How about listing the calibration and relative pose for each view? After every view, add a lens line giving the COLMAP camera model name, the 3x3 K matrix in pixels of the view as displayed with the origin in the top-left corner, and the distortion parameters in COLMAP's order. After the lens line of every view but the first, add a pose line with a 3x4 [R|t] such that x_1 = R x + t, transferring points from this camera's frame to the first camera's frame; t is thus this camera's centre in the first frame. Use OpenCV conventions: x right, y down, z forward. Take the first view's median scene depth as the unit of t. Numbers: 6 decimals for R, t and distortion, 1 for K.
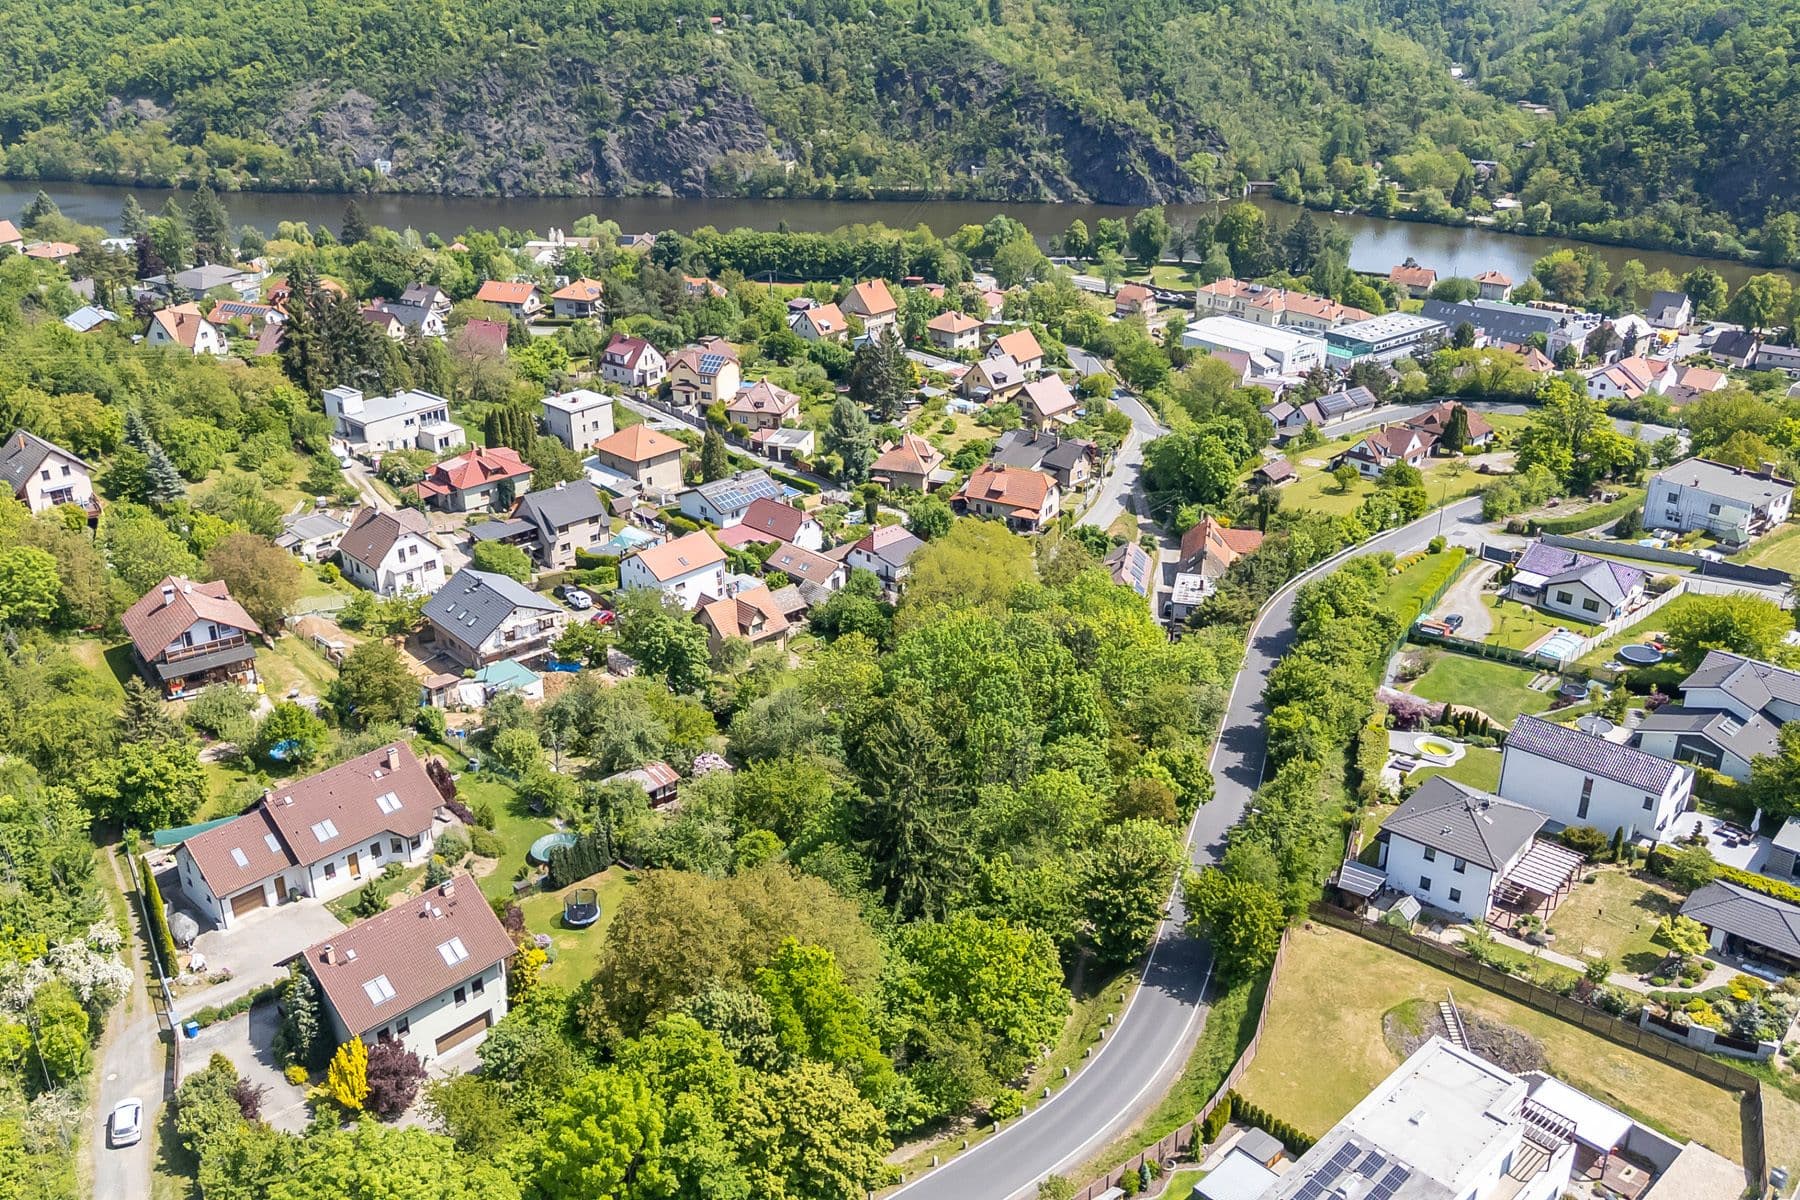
lens RADIAL K [[1574.6, 0, 898.9], [0, 1574.6, 606.2], [0, 0, 1]] dist [0.090468, -0.116132]
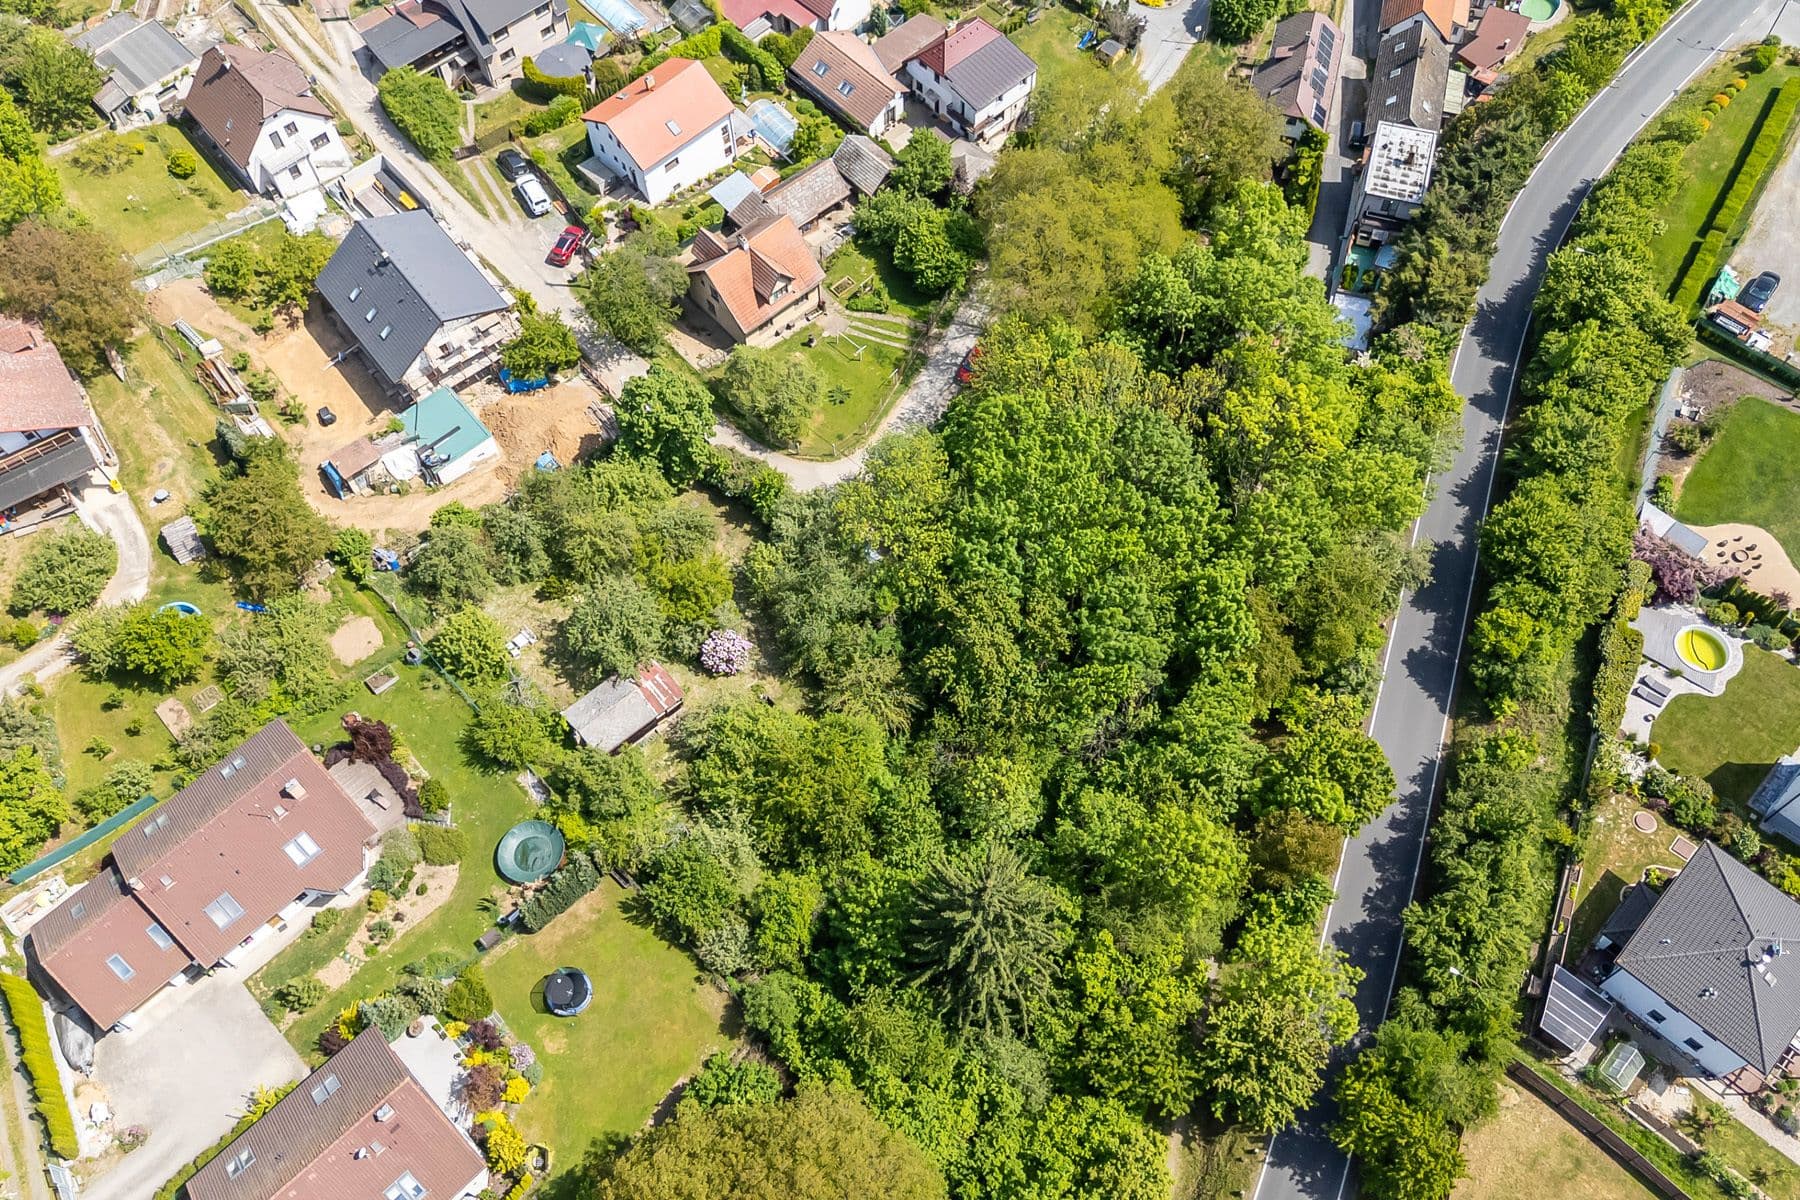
lens RADIAL K [[1574.6, 0, 899.5], [0, 1574.6, 597.7], [0, 0, 1]] dist [0.090468, -0.116132]
pose [[0.999224, 0.025059, -0.030374, -0.007486], [-0.002098, 0.804157, 0.594413, -0.233276], [0.039322, -0.593888, 0.803586, 0.255244]]
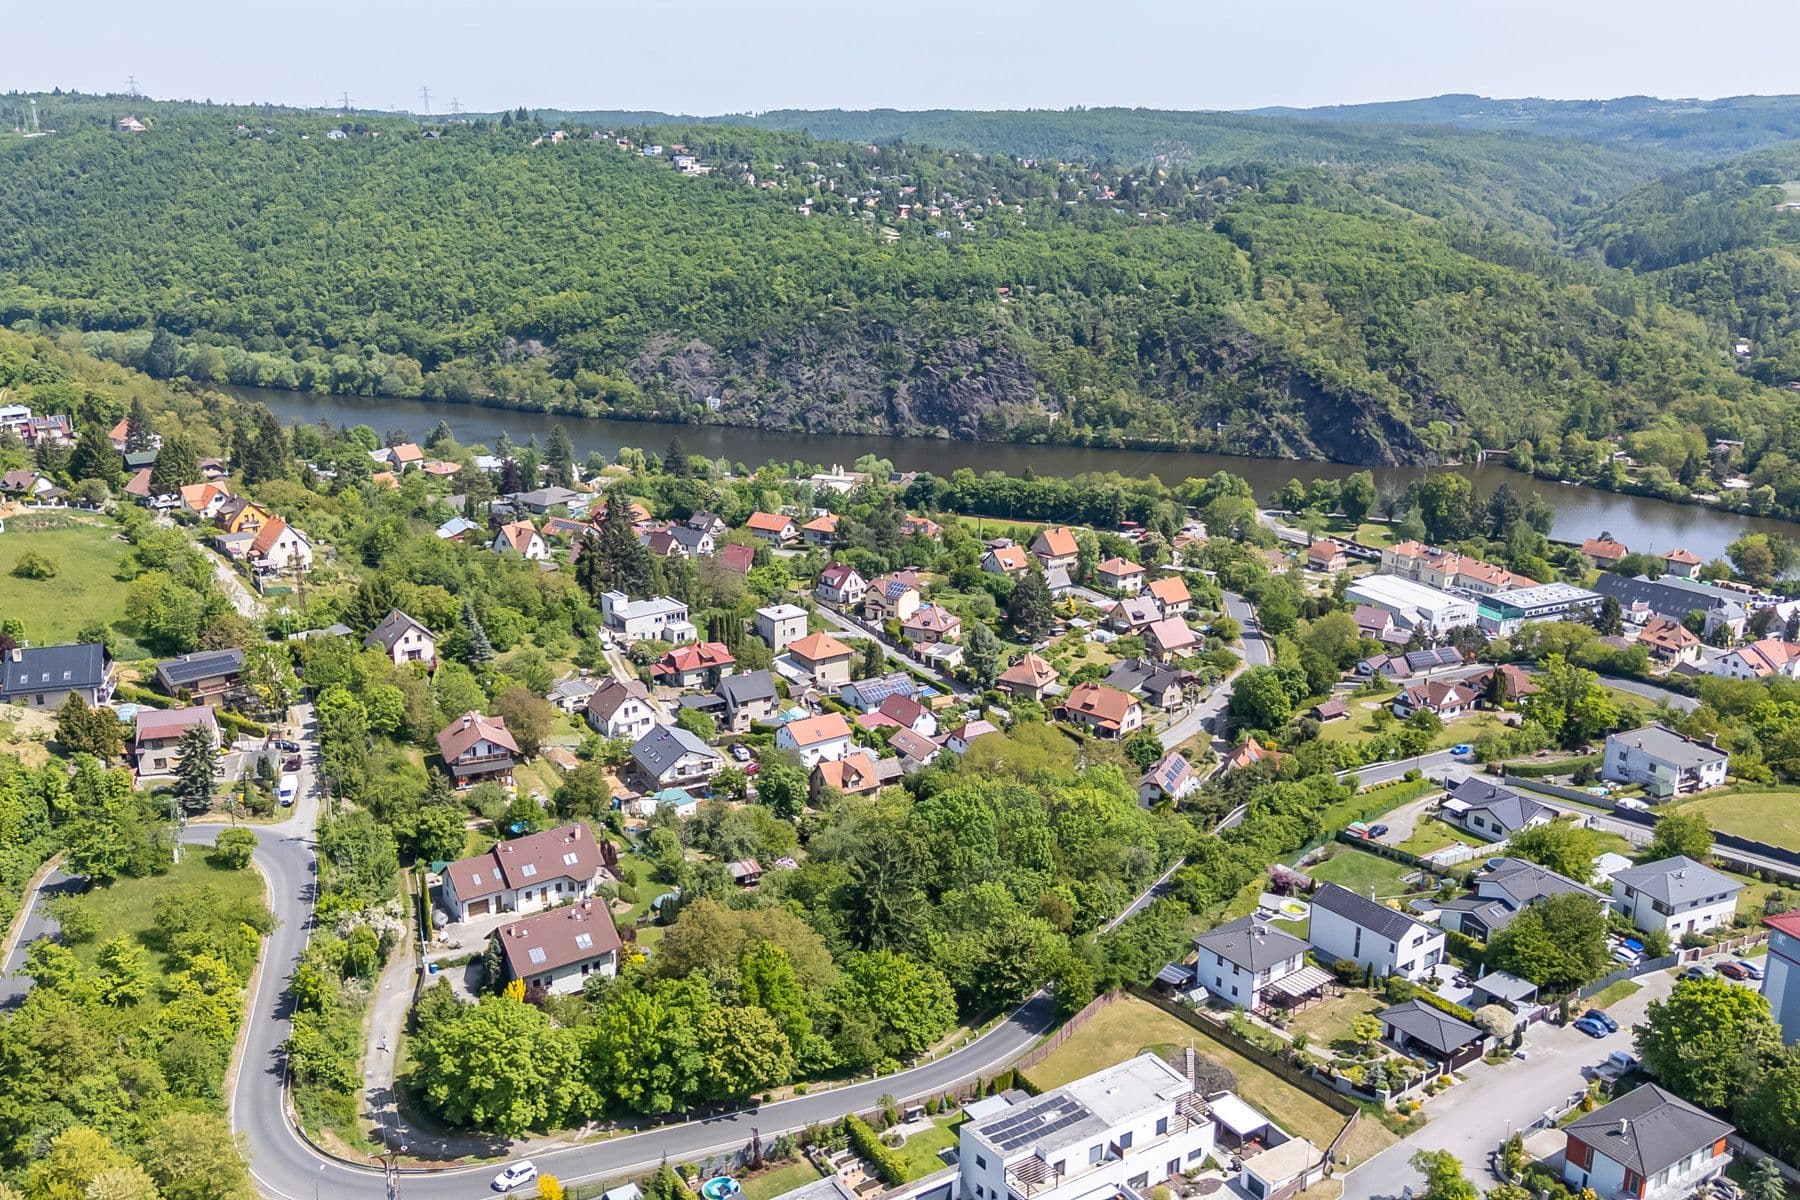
lens RADIAL K [[1574.6, 0, 906.5], [0, 1574.6, 601.6], [0, 0, 1]] dist [0.090468, -0.116132]
pose [[0.978627, 0.068609, -0.193862, 0.162938], [-0.094589, 0.987241, -0.128097, 0.022164], [0.182600, 0.143696, 0.972630, -0.283073]]
